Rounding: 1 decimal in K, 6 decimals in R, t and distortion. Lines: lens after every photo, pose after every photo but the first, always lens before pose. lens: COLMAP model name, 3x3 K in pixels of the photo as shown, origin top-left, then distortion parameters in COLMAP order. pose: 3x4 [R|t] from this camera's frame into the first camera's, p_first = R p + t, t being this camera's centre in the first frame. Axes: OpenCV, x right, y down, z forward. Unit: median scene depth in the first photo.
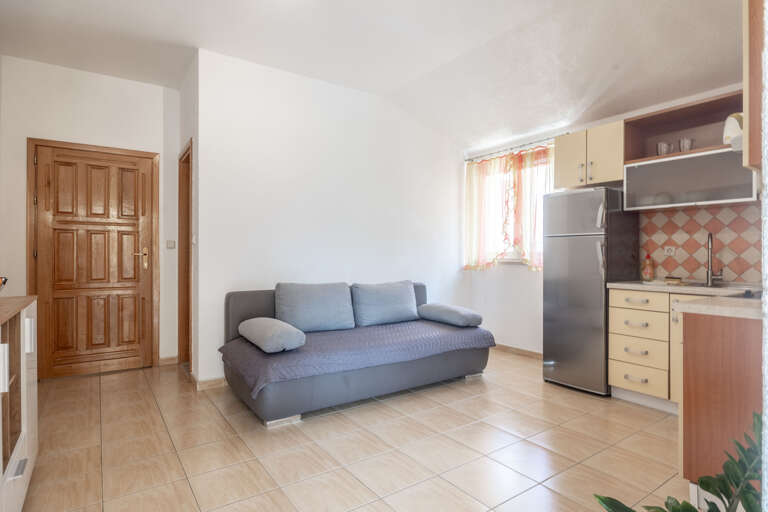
lens RADIAL K [[419.6, 0, 384.6], [0, 419.6, 255.1], [0, 0, 1]] dist [0.003678, 0.000426]
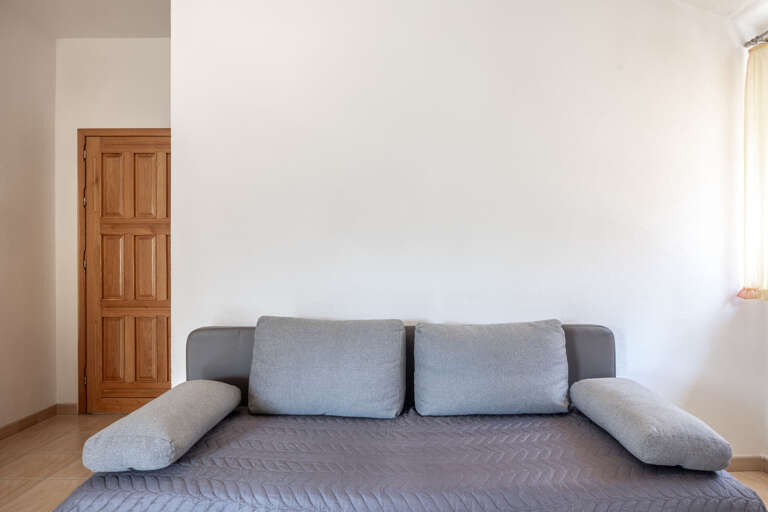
lens RADIAL K [[482.1, 0, 382.6], [0, 482.1, 257.9], [0, 0, 1]] dist [0.004676, 0.001640]
pose [[0.835511, -0.011014, -0.549363, 0.213901], [0.003757, 0.999890, -0.014332, 0.001075], [0.549461, 0.009911, 0.835461, 0.532019]]
